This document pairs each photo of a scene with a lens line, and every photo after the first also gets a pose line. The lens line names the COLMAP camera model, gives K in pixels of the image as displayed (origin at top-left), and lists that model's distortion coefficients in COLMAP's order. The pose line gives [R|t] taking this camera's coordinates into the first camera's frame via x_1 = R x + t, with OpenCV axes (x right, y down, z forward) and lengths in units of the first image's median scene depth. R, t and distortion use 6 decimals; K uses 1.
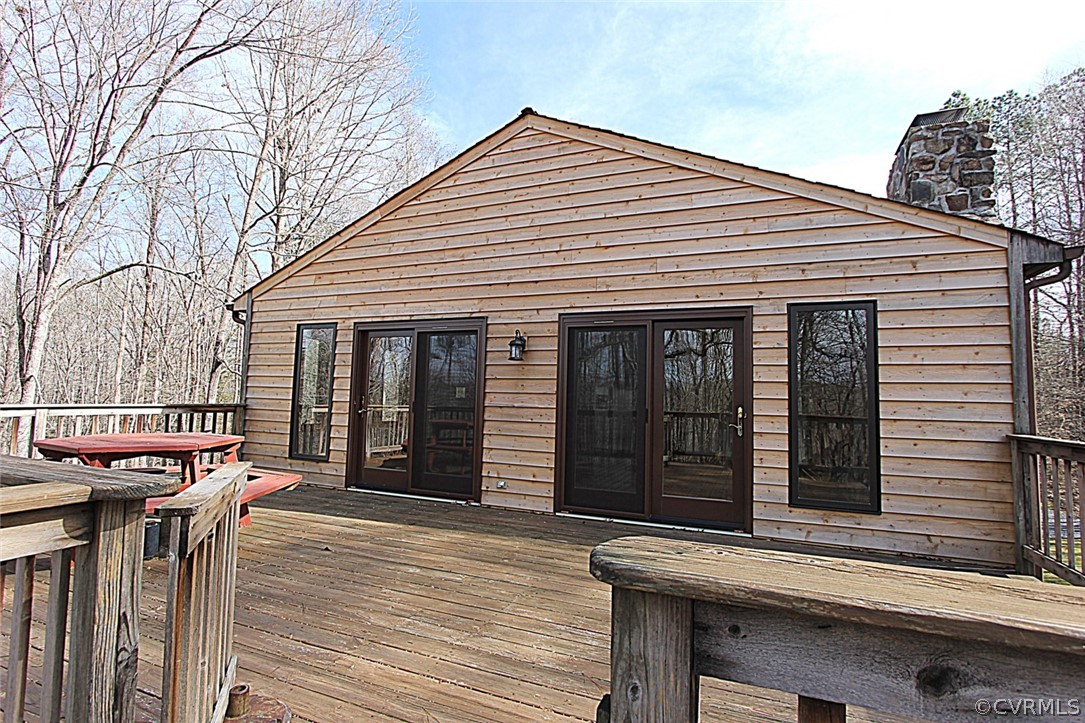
lens RADIAL K [[537.4, 0, 577.5], [0, 537.4, 356.5], [0, 0, 1]] dist [-0.019101, 0.001155]
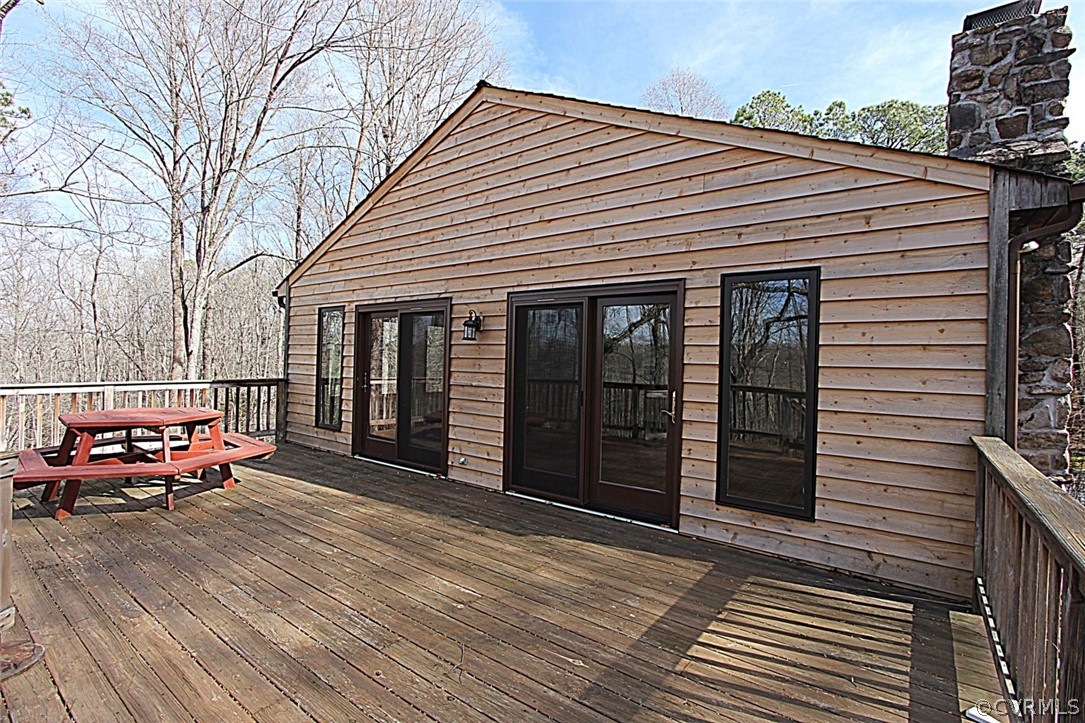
lens RADIAL K [[537.4, 0, 577.5], [0, 537.4, 356.5], [0, 0, 1]] dist [-0.019101, 0.001155]
pose [[0.963446, -0.003542, -0.267881, 0.398759], [0.022221, 0.997524, 0.066730, -0.029165], [0.266981, -0.070244, 0.961138, 0.091419]]
